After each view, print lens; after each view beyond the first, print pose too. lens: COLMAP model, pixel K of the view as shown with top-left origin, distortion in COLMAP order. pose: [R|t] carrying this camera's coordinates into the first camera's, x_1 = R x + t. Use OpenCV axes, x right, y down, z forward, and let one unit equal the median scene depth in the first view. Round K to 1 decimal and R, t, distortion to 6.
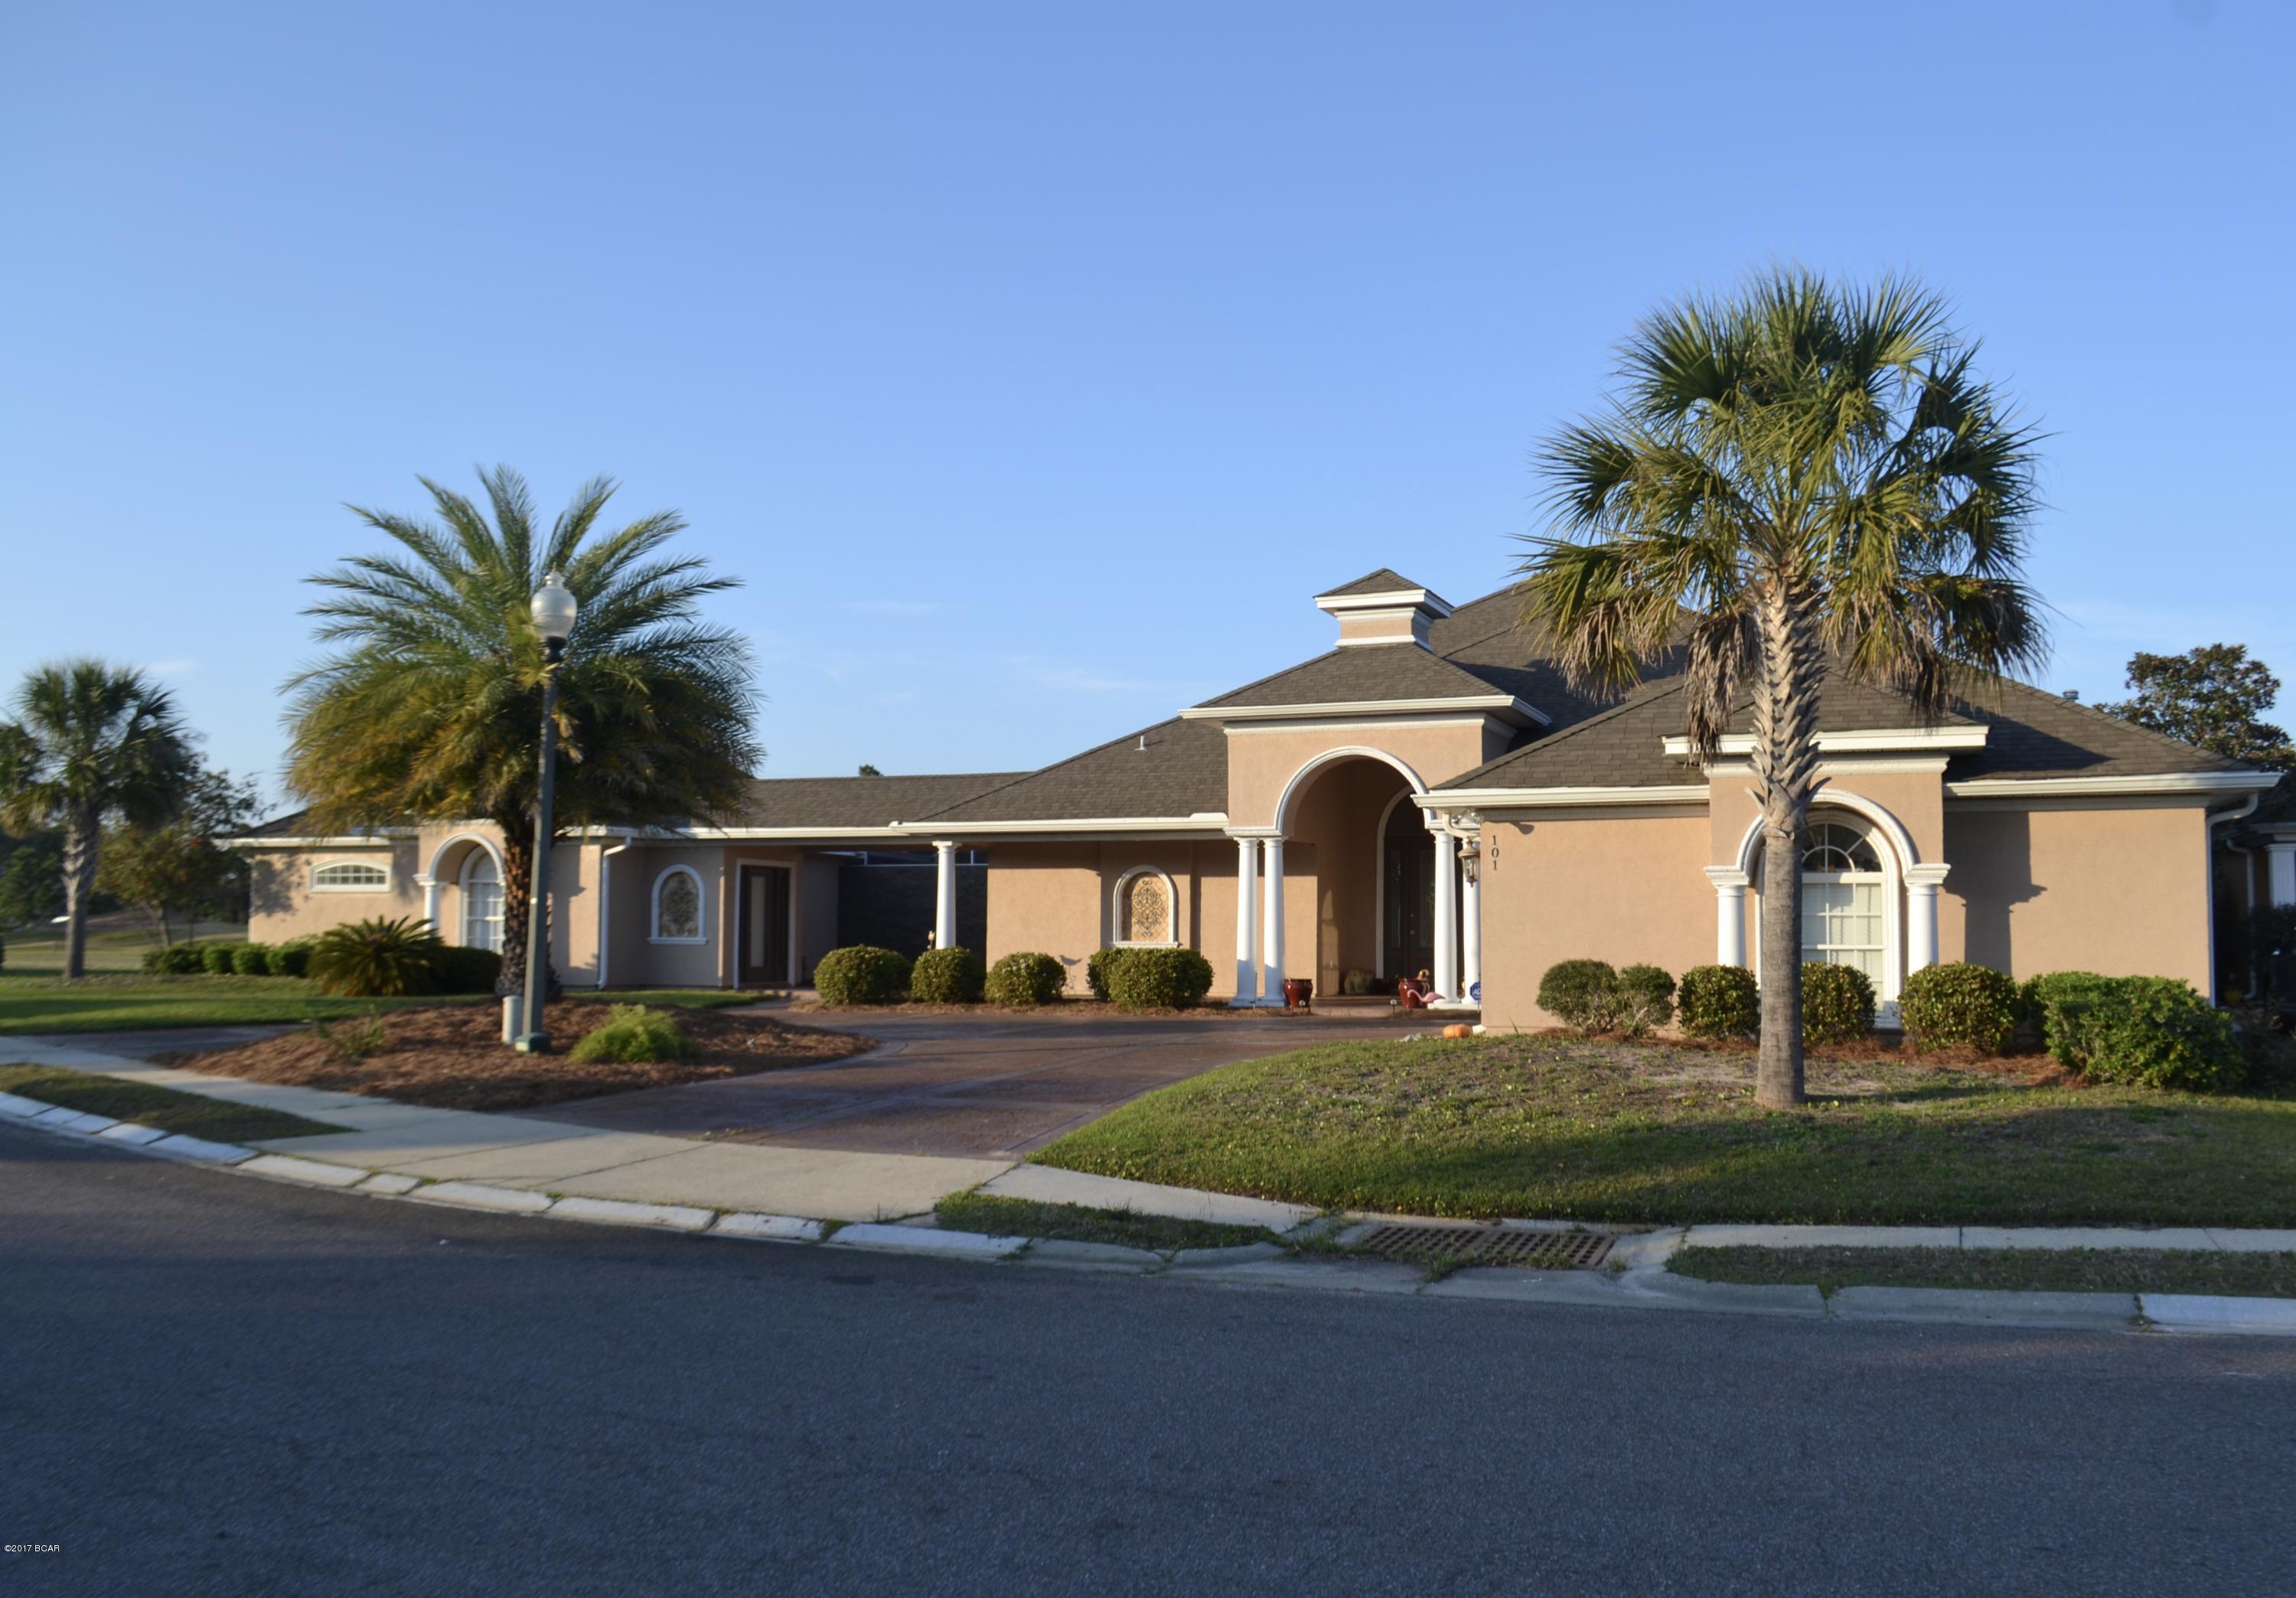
lens RADIAL K [[1945.8, 0, 1148.0], [0, 1945.8, 799.0], [0, 0, 1]] dist [-0.083397, -0.002766]
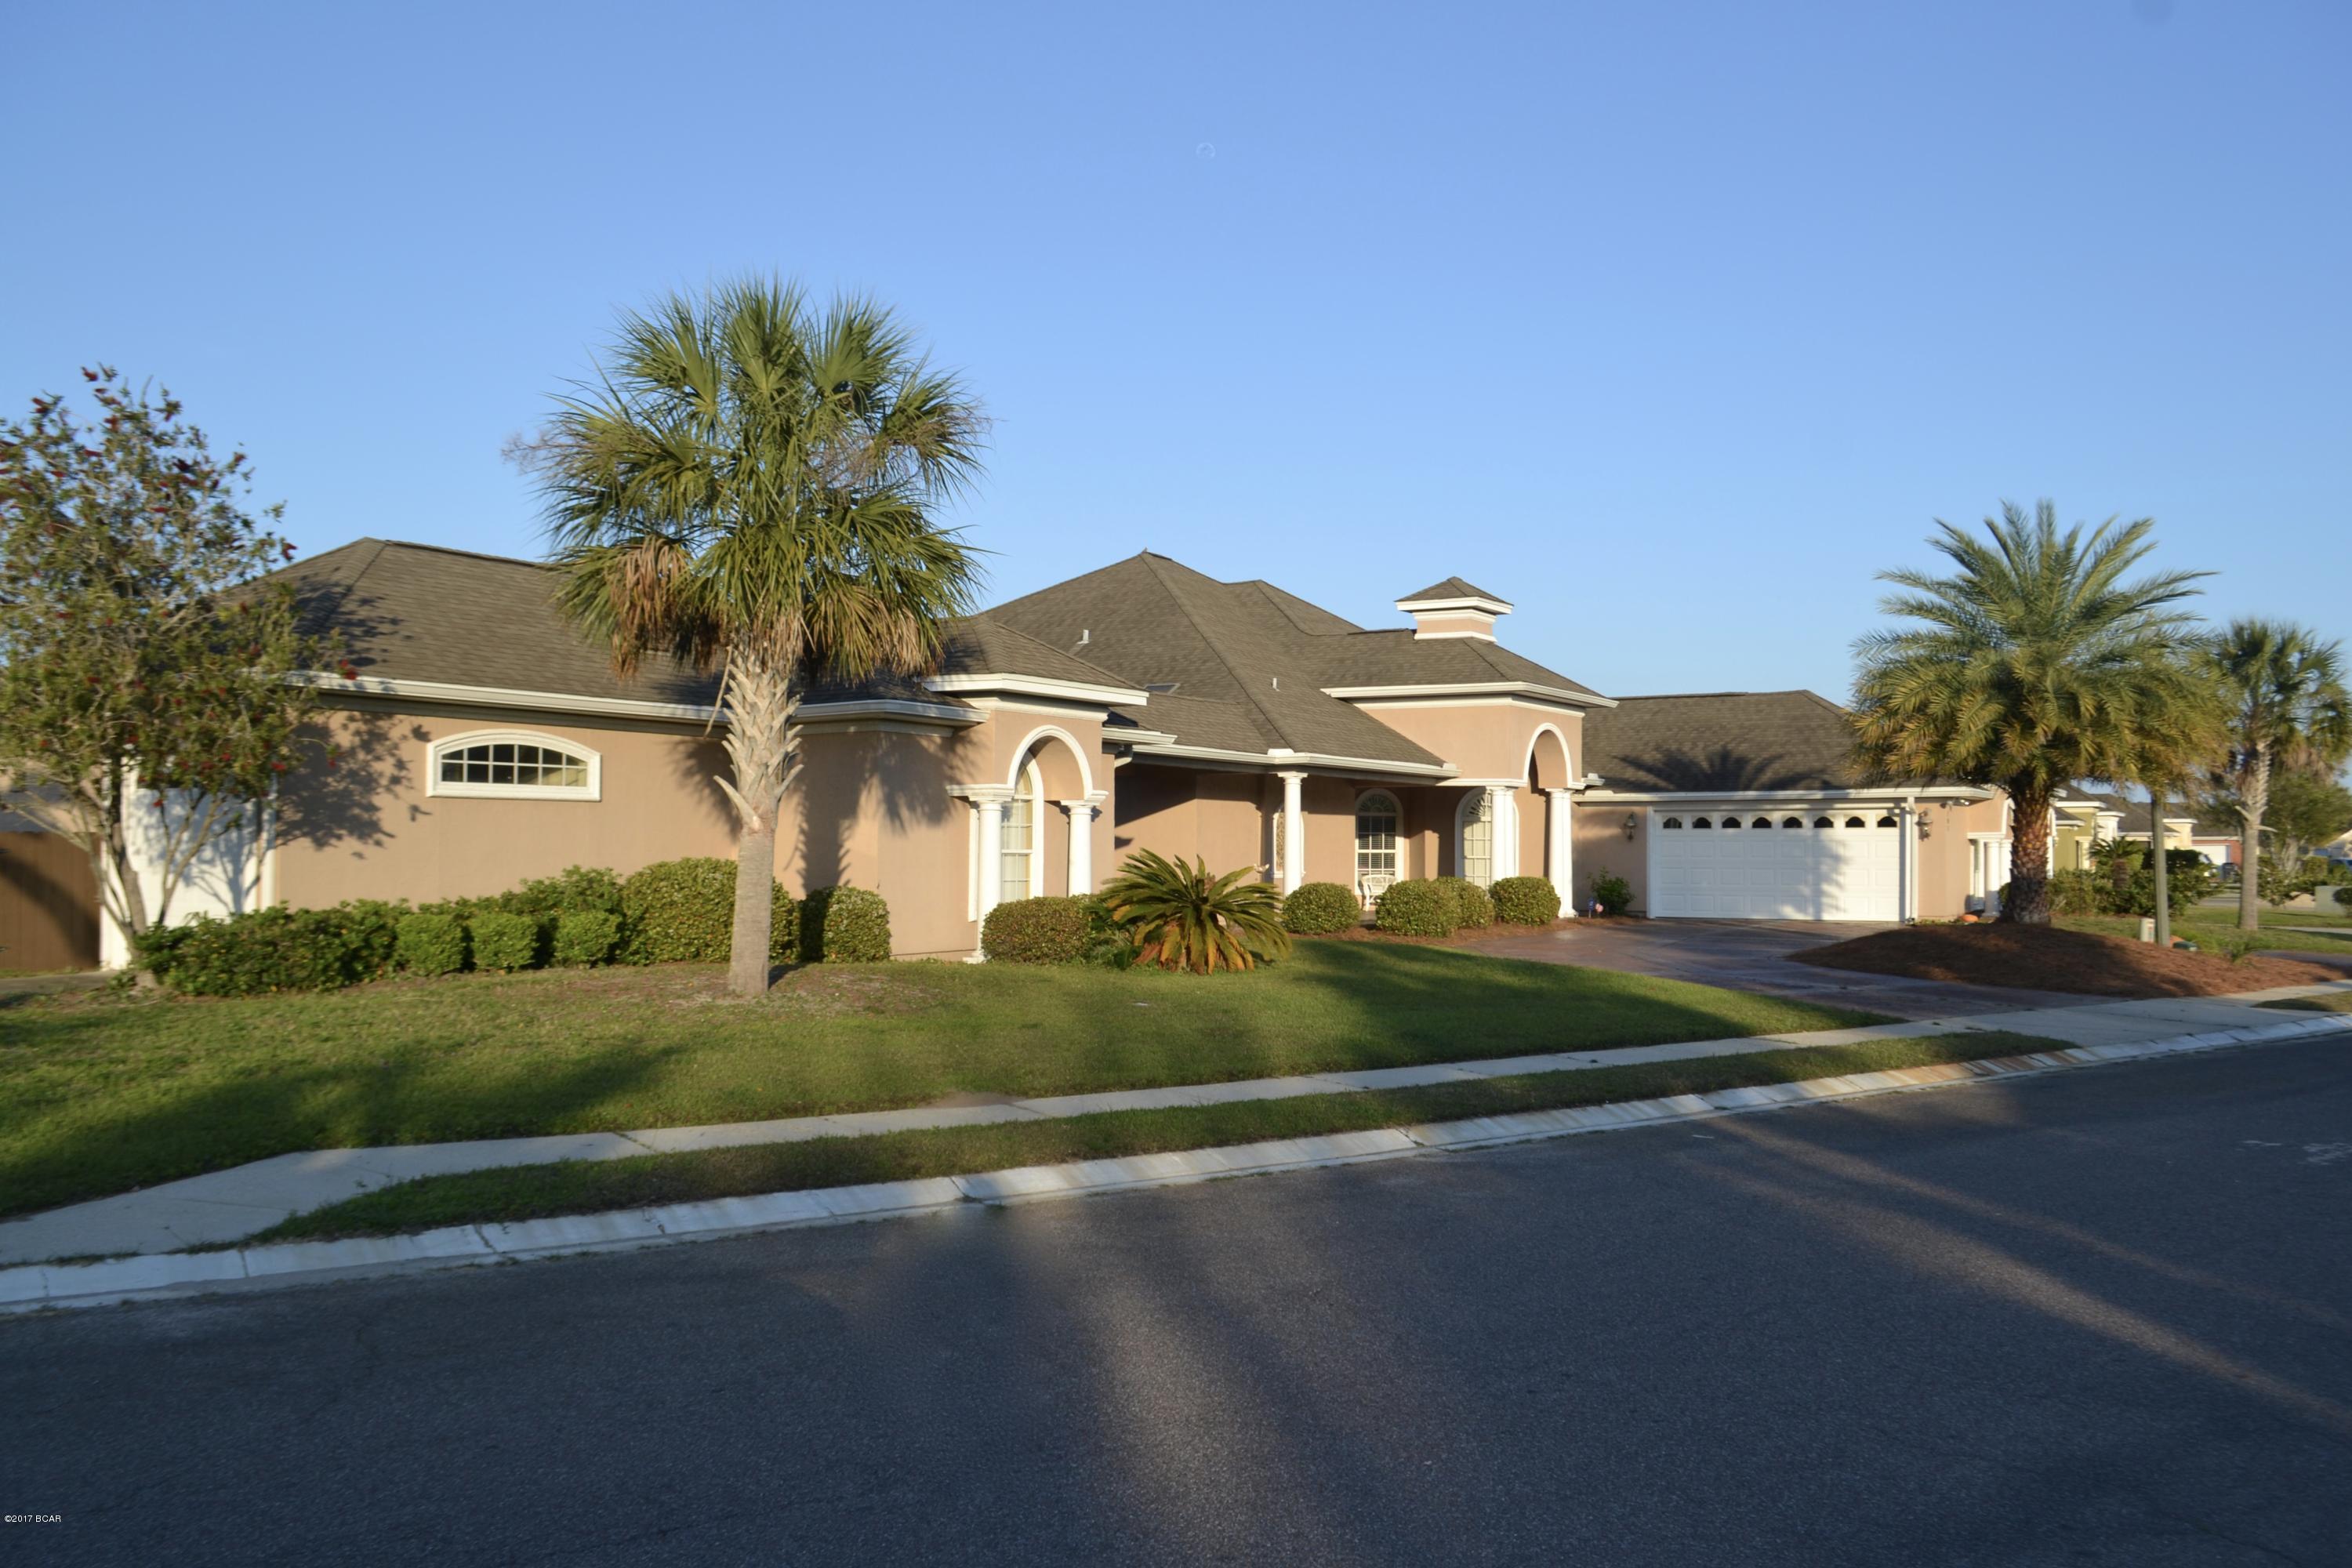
lens RADIAL K [[1911.2, 0, 1176.0], [0, 1911.2, 784.0], [0, 0, 1]] dist [-0.073013, -0.000095]
pose [[0.163493, 0.028935, 0.986120, -1.044344], [-0.074563, 0.997073, -0.016894, 0.047315], [-0.983723, -0.070766, 0.165172, 0.877750]]
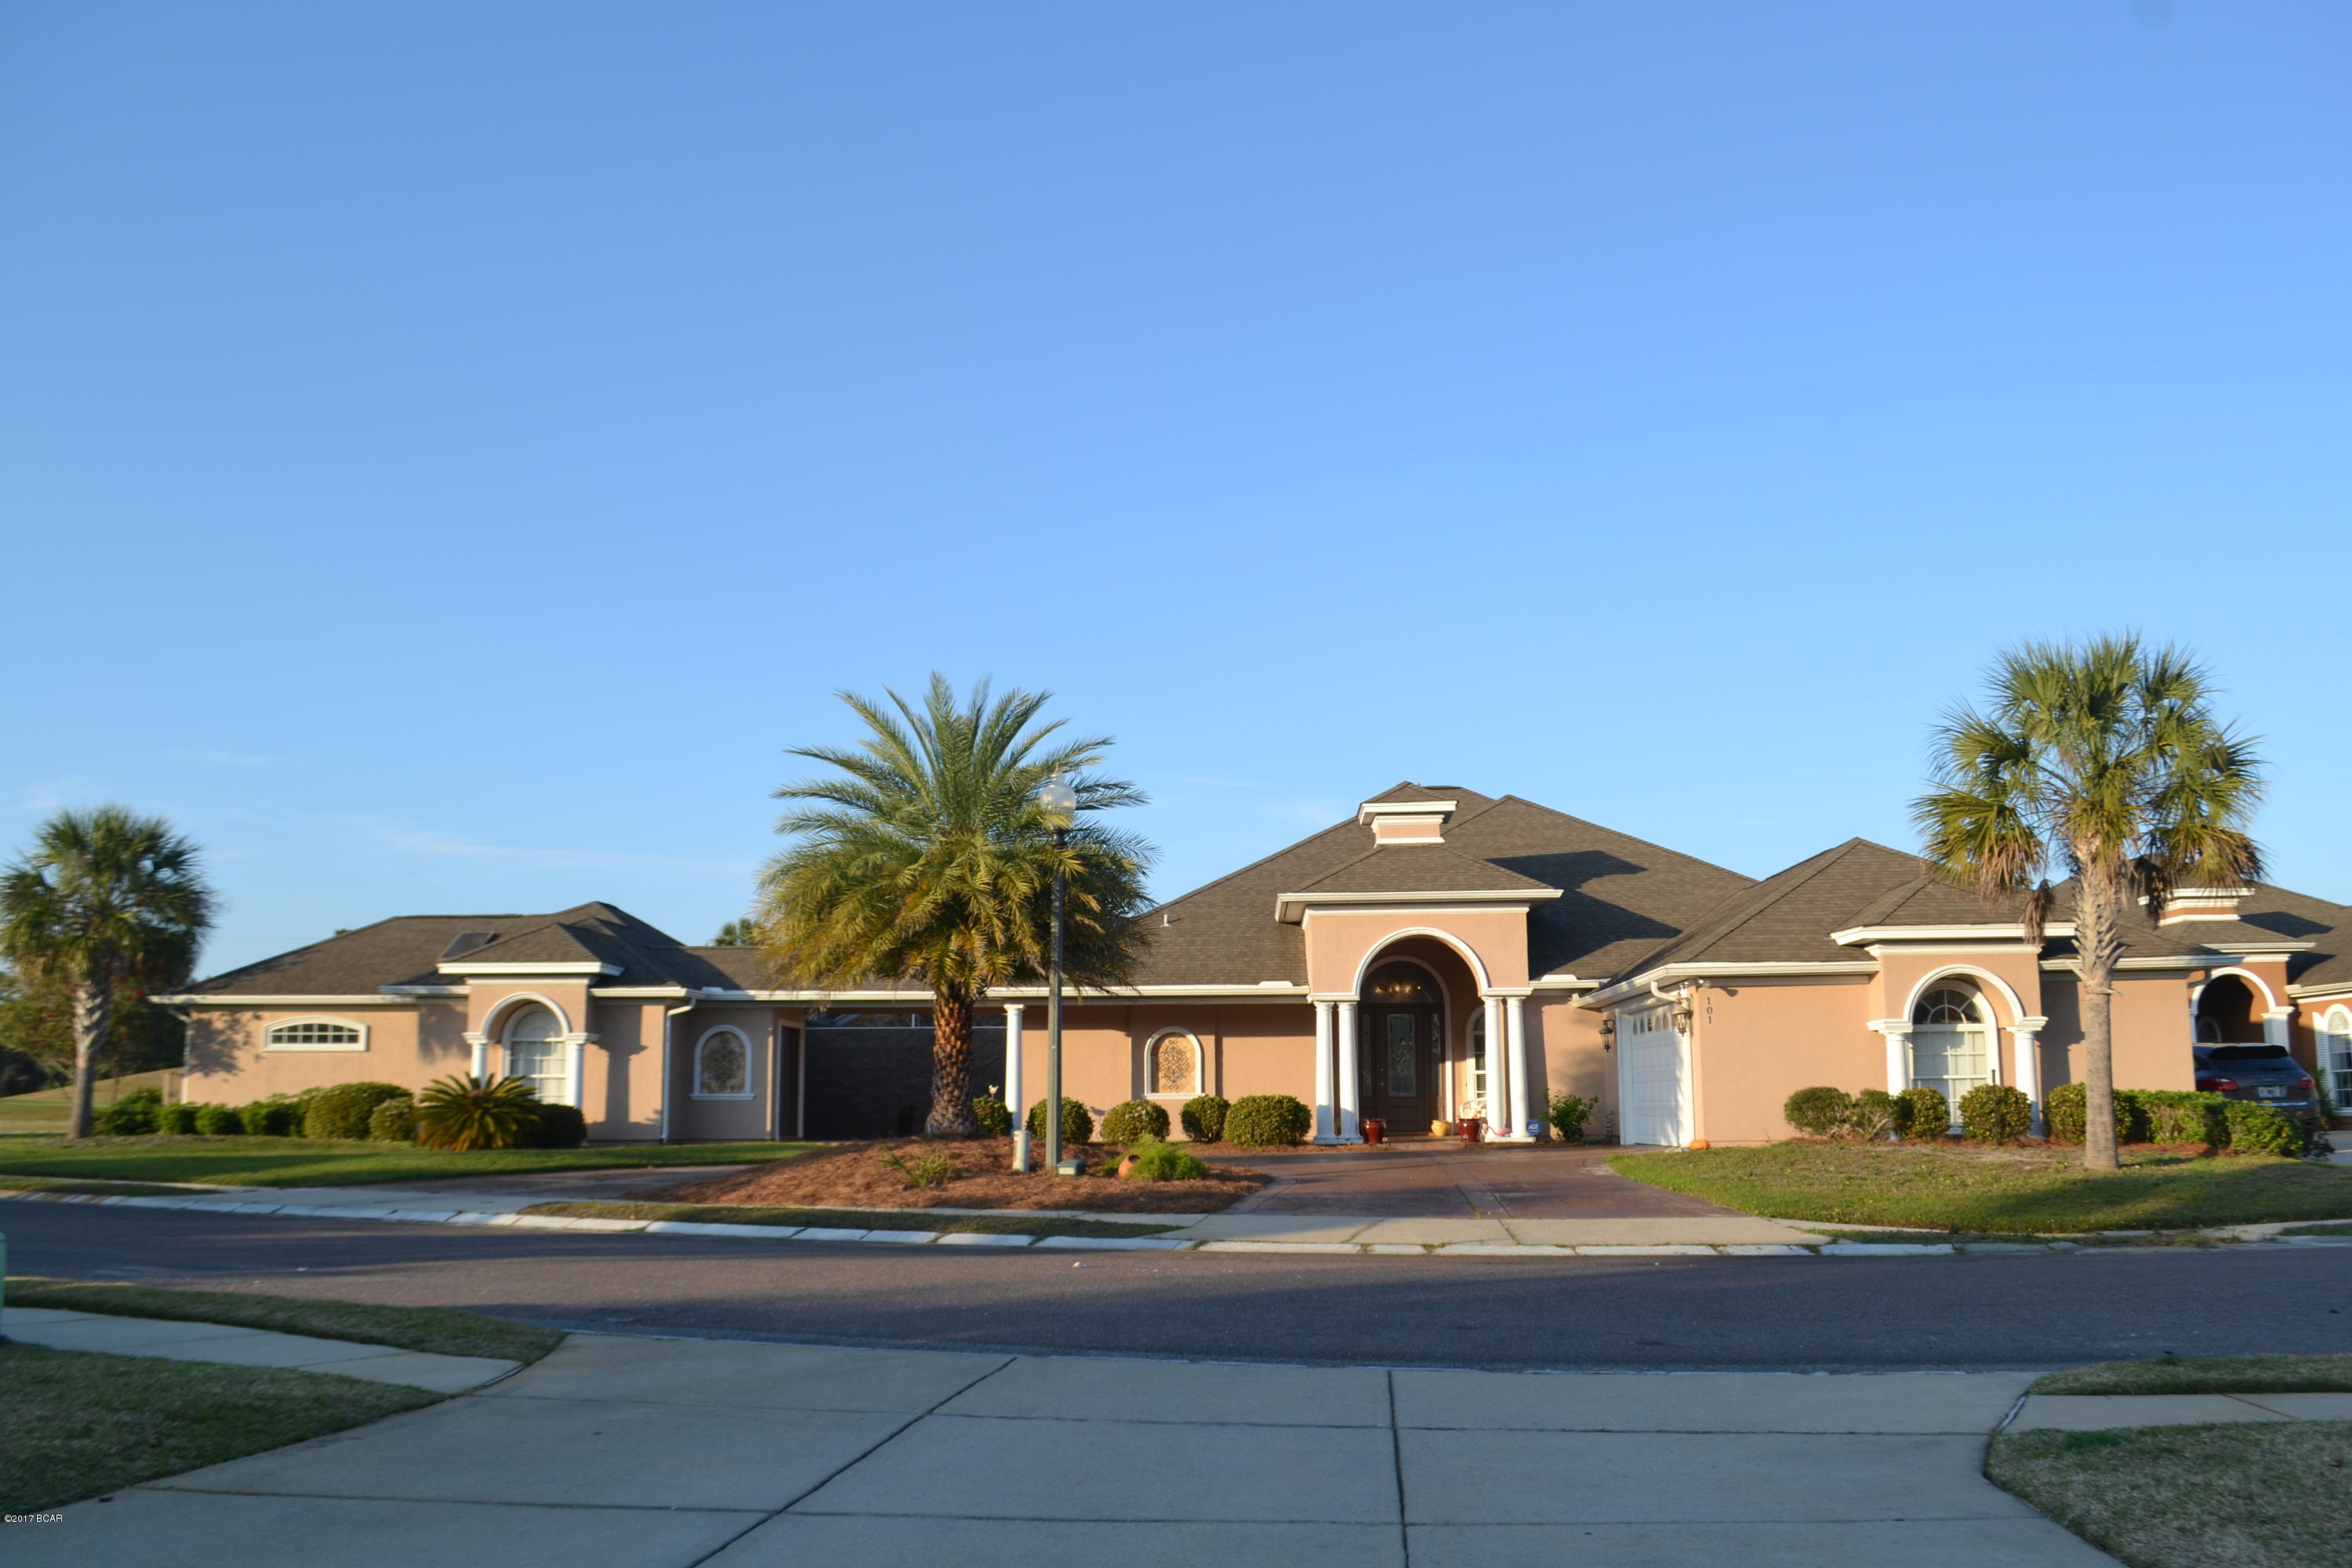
lens RADIAL K [[1911.2, 0, 1176.0], [0, 1911.2, 784.0], [0, 0, 1]] dist [-0.073013, -0.000095]
pose [[0.947794, 0.042617, 0.316023, -0.362173], [-0.011046, 0.994822, -0.101028, 0.005301], [-0.318692, 0.092263, 0.943357, -0.081641]]
